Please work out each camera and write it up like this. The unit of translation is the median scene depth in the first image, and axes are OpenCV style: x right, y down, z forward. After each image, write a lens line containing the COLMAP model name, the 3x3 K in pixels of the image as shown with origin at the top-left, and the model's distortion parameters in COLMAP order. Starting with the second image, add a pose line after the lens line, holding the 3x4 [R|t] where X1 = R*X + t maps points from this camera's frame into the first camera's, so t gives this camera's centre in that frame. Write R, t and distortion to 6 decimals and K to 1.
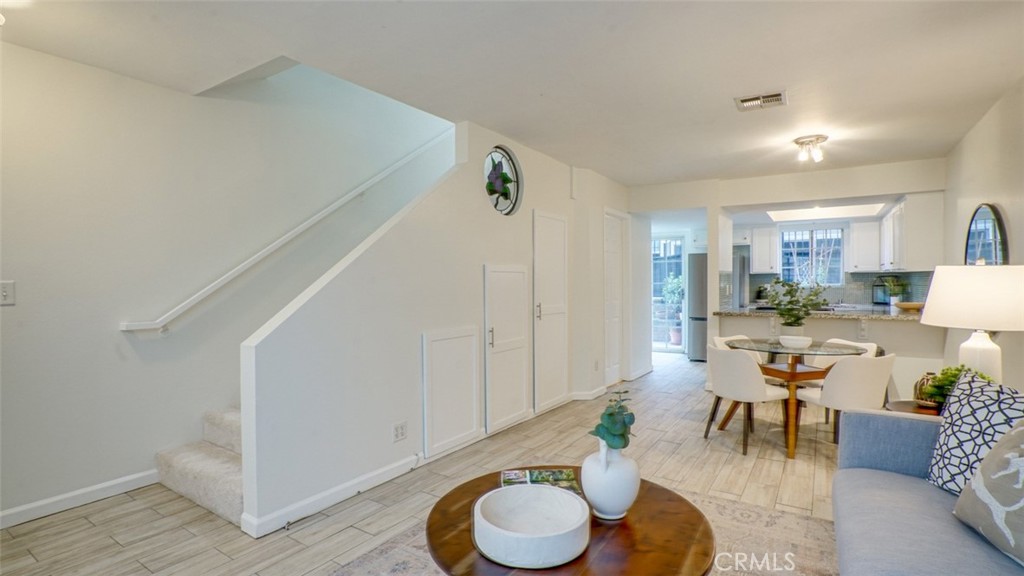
lens RADIAL K [[500.2, 0, 505.7], [0, 500.2, 296.8], [0, 0, 1]] dist [-0.062753, 0.030455]
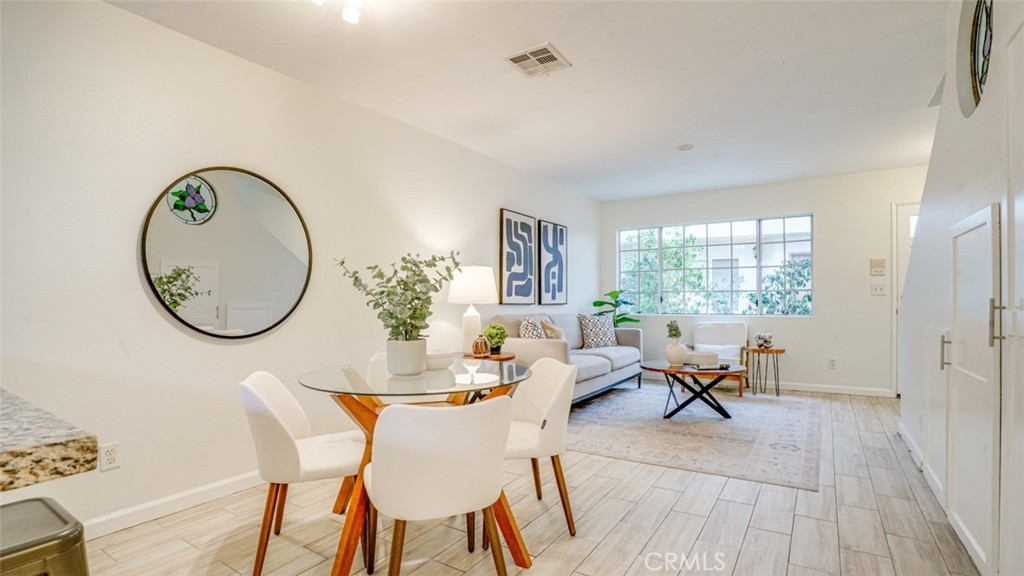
lens RADIAL K [[500.2, 0, 505.7], [0, 500.2, 296.8], [0, 0, 1]] dist [-0.062753, 0.030455]
pose [[-0.999908, 0.009506, -0.009719, 0.499320], [0.009259, 0.999641, 0.025151, -0.003455], [0.009954, 0.025059, -0.999636, 1.599498]]
